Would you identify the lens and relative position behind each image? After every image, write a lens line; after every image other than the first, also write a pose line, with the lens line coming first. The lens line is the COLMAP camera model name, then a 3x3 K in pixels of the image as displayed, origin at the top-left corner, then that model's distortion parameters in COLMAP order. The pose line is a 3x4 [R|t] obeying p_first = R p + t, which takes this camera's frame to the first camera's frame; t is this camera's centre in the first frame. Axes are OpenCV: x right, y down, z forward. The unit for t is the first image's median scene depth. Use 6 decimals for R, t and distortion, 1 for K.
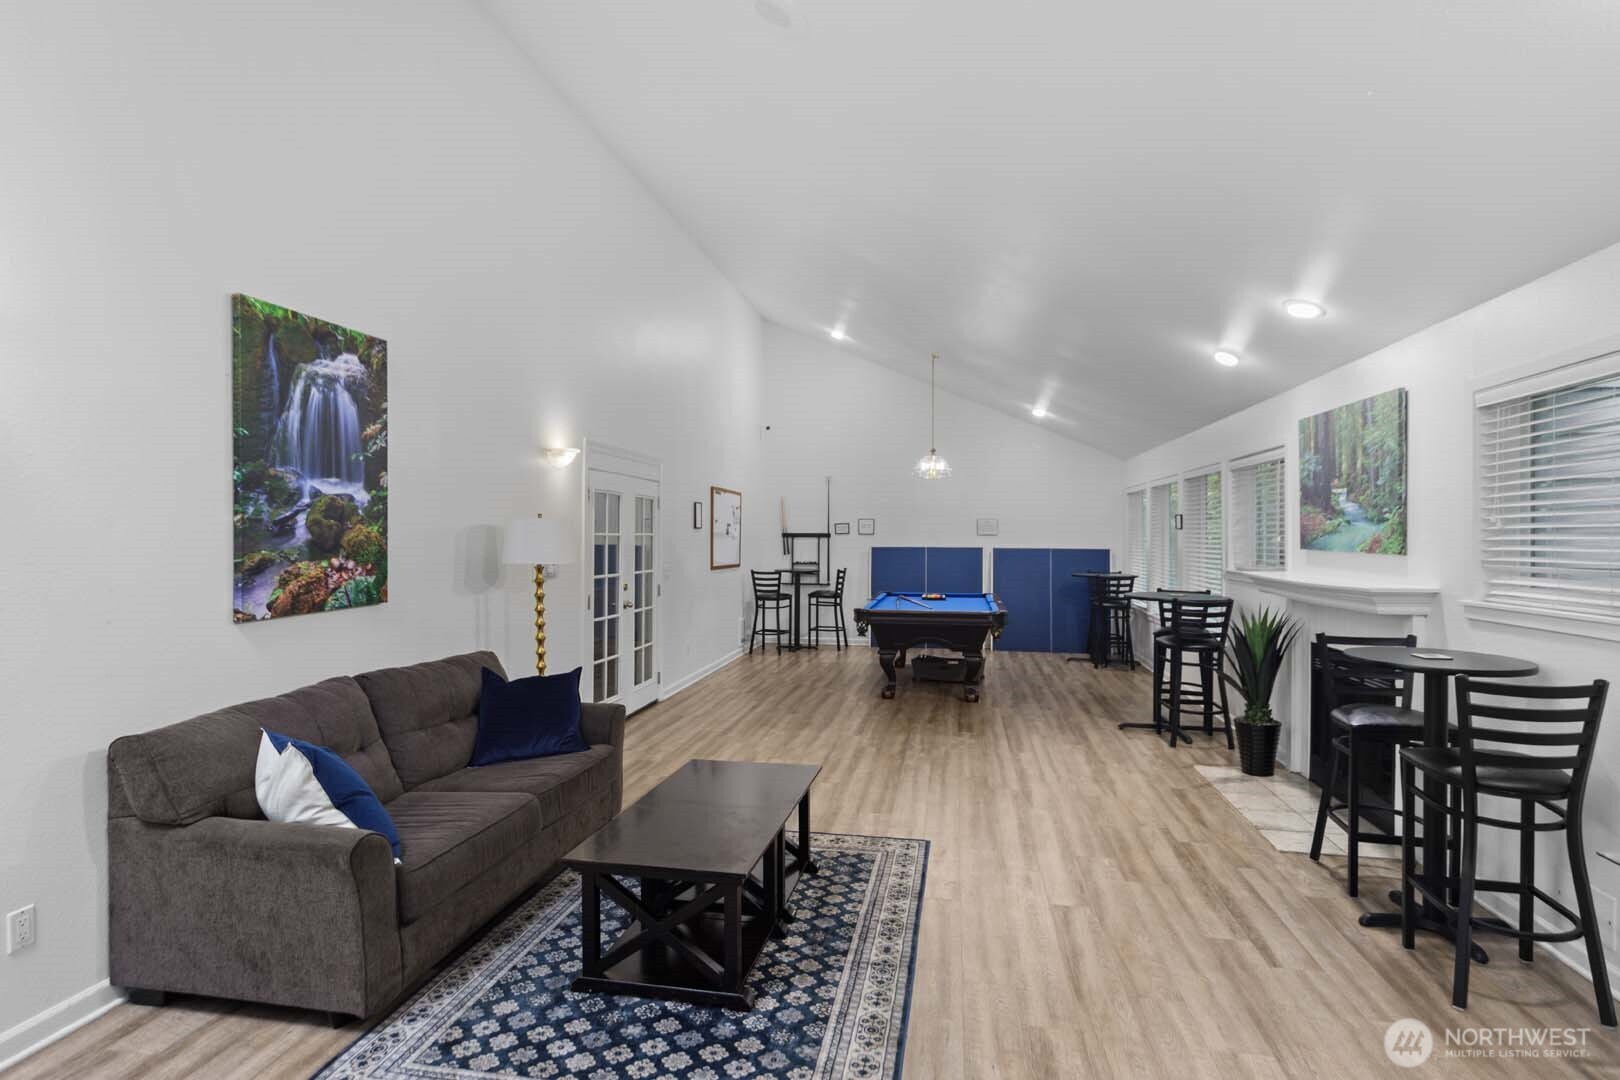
lens RADIAL K [[878.1, 0, 808.8], [0, 878.1, 537.7], [0, 0, 1]] dist [-0.000171, -0.000009]
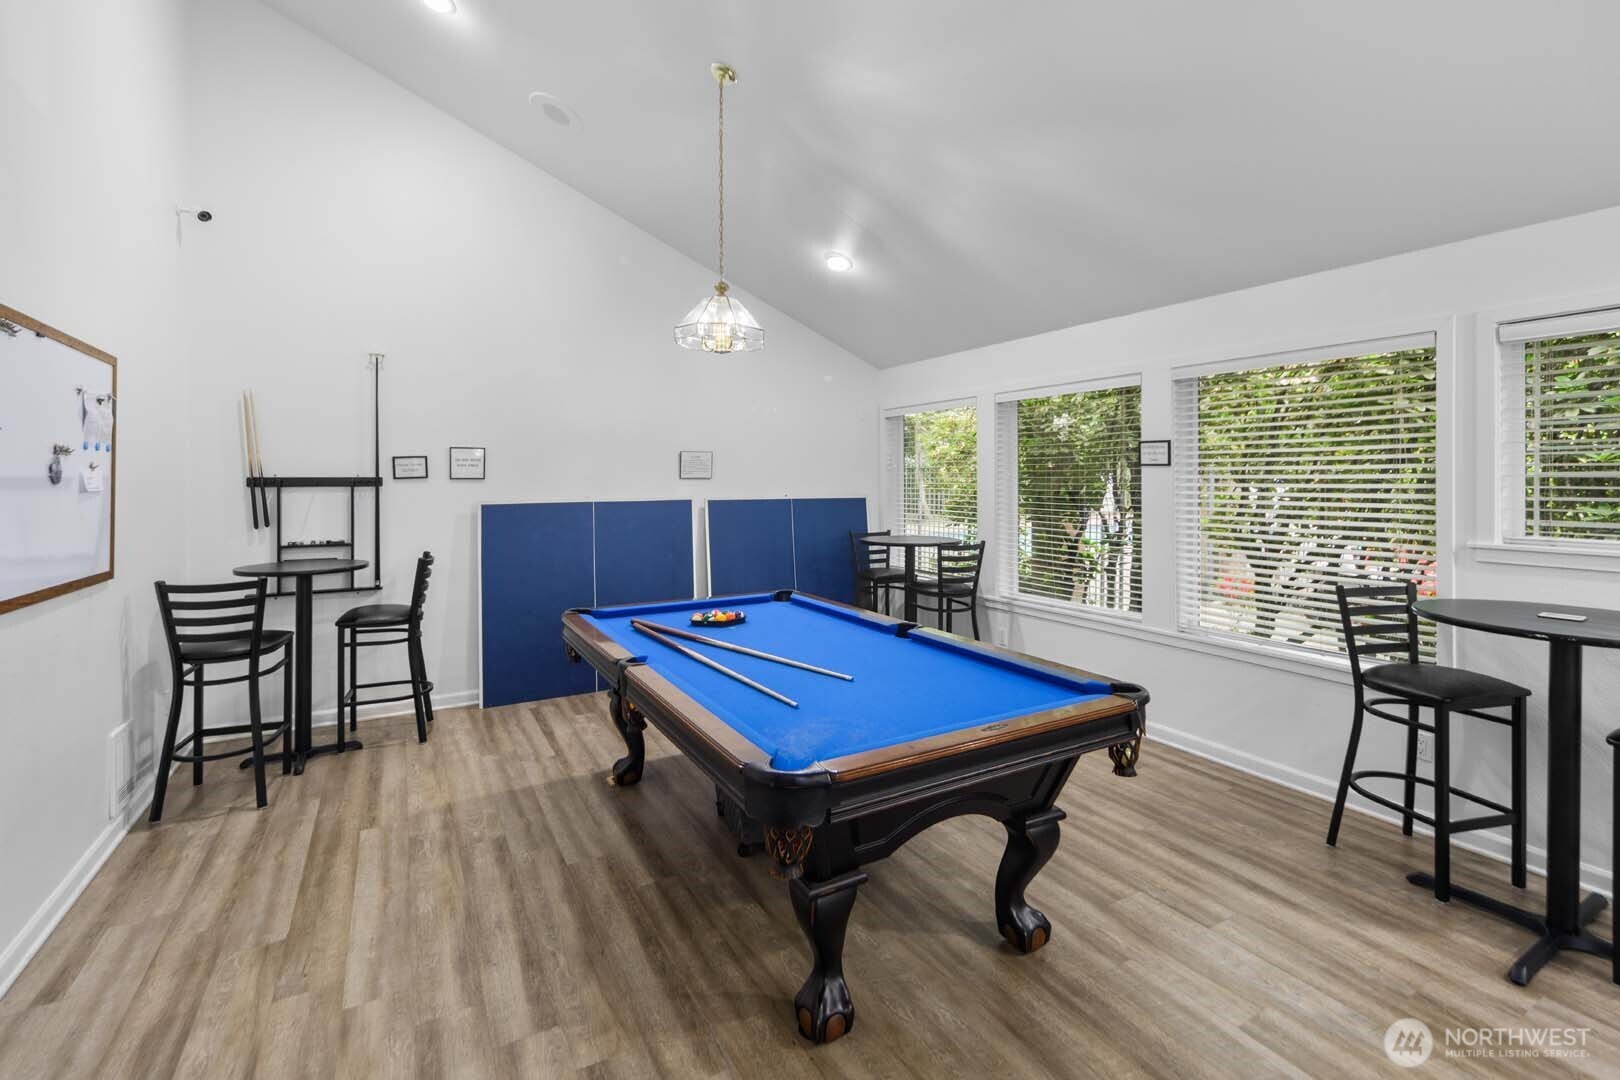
lens RADIAL K [[737.5, 0, 818.5], [0, 737.5, 477.4], [0, 0, 1]] dist [0.001707, 0.000129]
pose [[0.767524, -0.007712, 0.640974, -0.049368], [0.010975, 0.999939, -0.001110, -0.002087], [-0.640927, 0.007887, 0.767562, 0.577824]]
